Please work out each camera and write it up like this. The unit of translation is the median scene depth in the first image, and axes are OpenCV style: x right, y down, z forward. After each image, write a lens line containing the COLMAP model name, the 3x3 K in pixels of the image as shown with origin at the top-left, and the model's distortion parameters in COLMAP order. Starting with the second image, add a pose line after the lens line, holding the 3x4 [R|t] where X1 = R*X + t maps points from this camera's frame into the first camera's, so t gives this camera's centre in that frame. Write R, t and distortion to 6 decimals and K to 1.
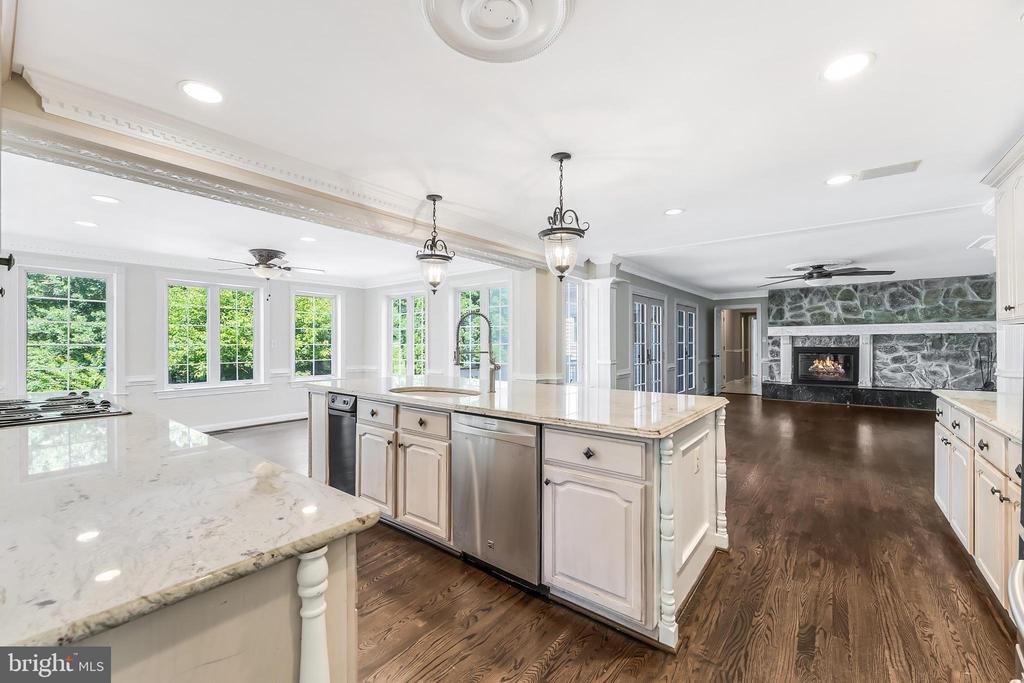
lens RADIAL K [[412.3, 0, 514.8], [0, 412.3, 341.2], [0, 0, 1]] dist [-0.000386, -0.000124]
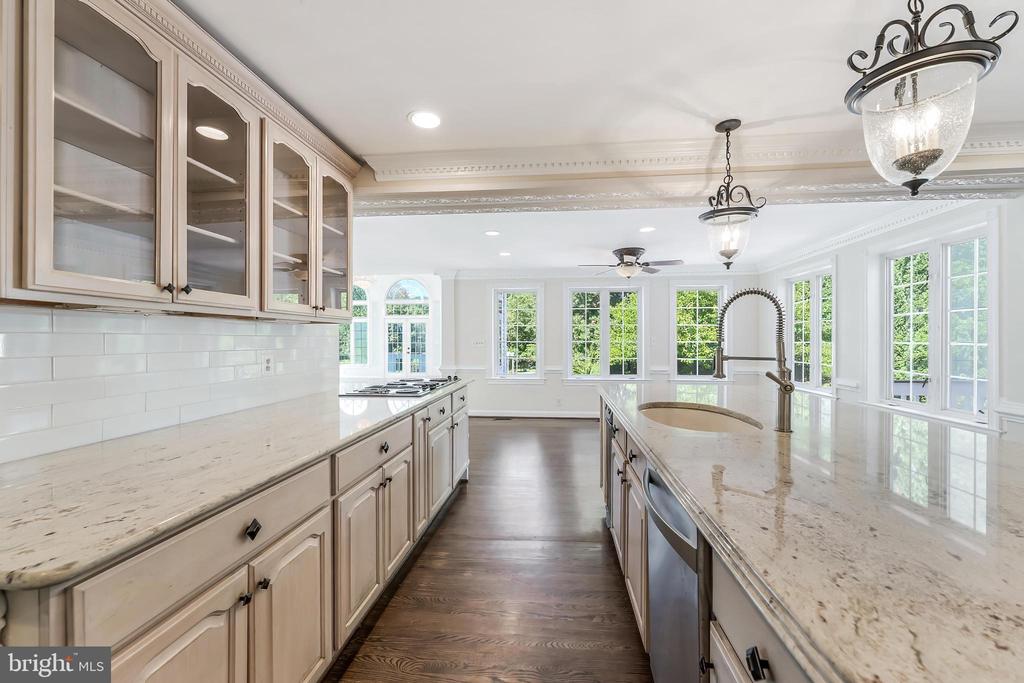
lens RADIAL K [[419.2, 0, 517.1], [0, 419.2, 338.7], [0, 0, 1]] dist [-0.001570, -0.000309]
pose [[0.533568, -0.002358, -0.845754, 0.199536], [0.005369, 0.999985, 0.000600, -0.002428], [0.845740, -0.004861, 0.533573, 0.344065]]
